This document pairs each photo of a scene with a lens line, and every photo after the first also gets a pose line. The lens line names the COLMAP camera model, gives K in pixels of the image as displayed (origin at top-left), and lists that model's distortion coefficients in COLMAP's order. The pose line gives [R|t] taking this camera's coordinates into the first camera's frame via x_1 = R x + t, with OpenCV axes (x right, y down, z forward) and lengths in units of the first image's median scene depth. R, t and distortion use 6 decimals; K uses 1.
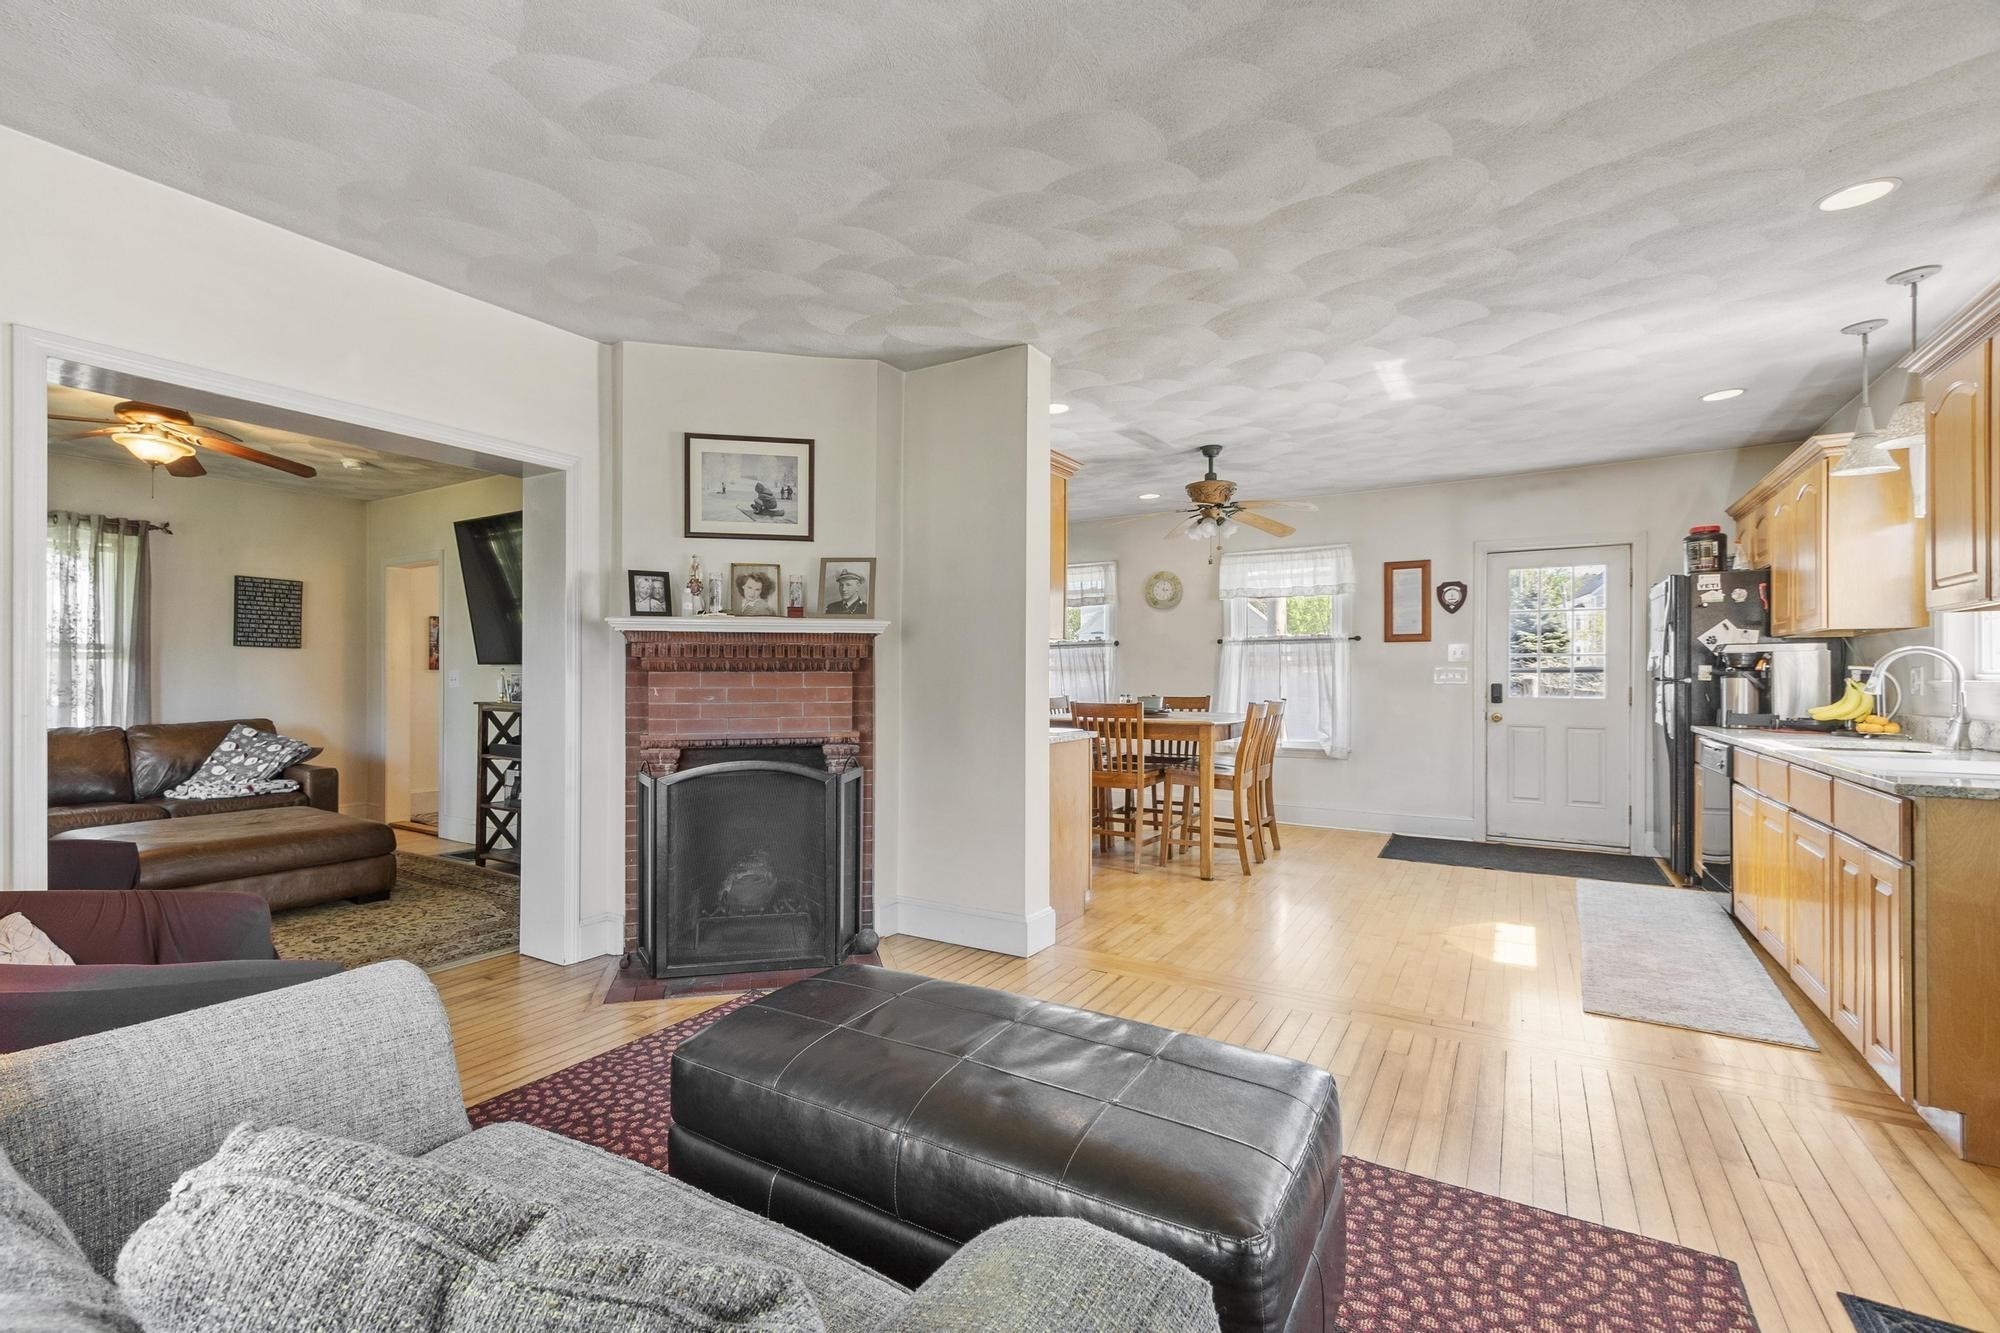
lens RADIAL K [[884.5, 0, 993.0], [0, 884.5, 675.8], [0, 0, 1]] dist [0.002966, 0.000611]
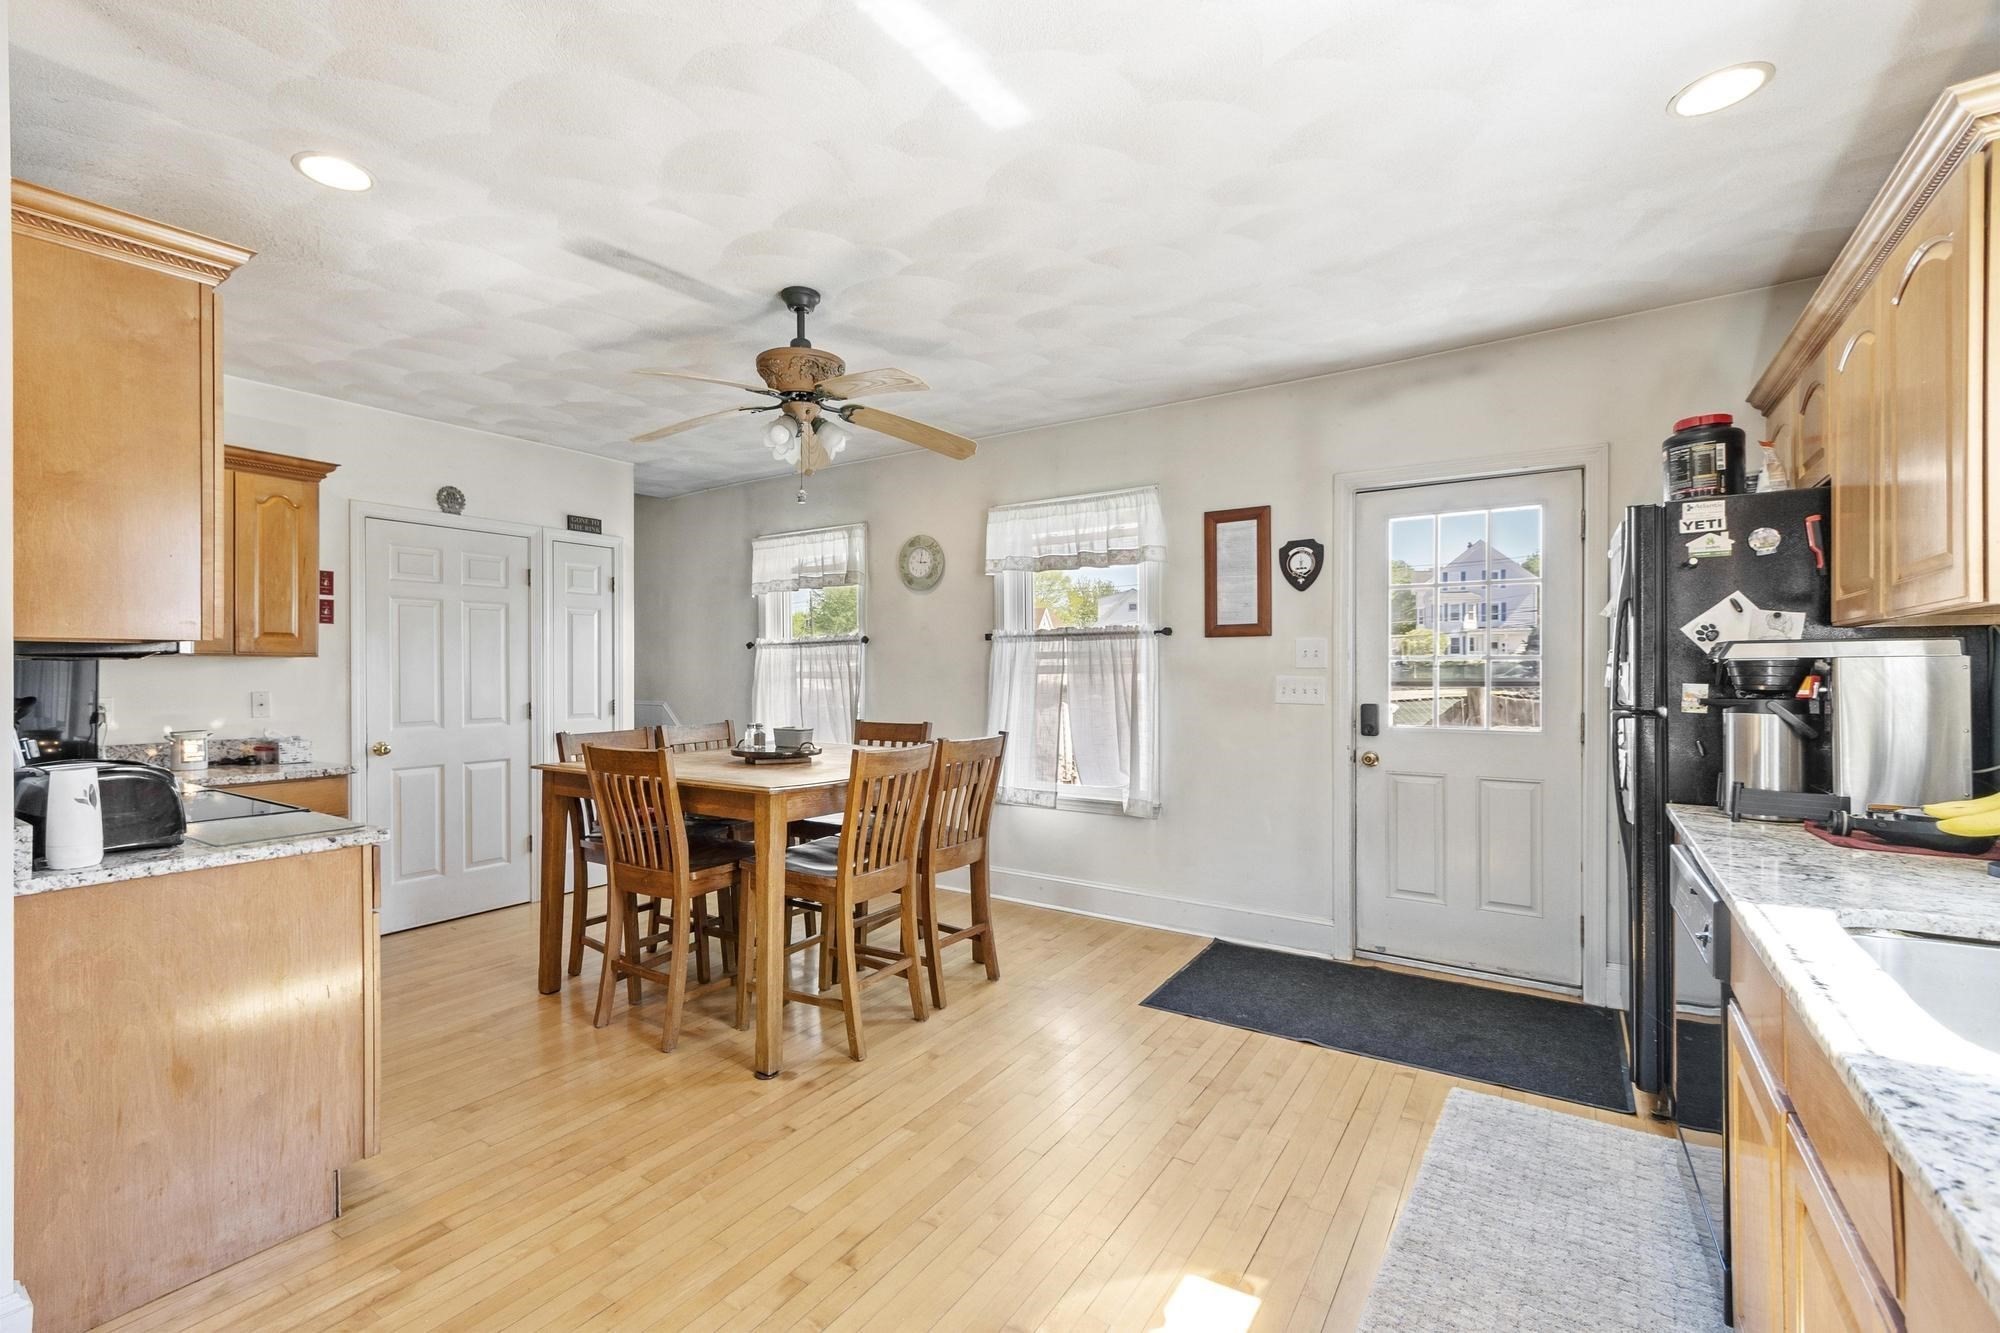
lens RADIAL K [[900.2, 0, 966.0], [0, 900.2, 675.3], [0, 0, 1]] dist [-0.000821, -0.000411]
pose [[0.998948, -0.002282, -0.045790, 0.377940], [0.002573, 0.999977, 0.006292, -0.018795], [0.045775, -0.006403, 0.998931, 0.430955]]
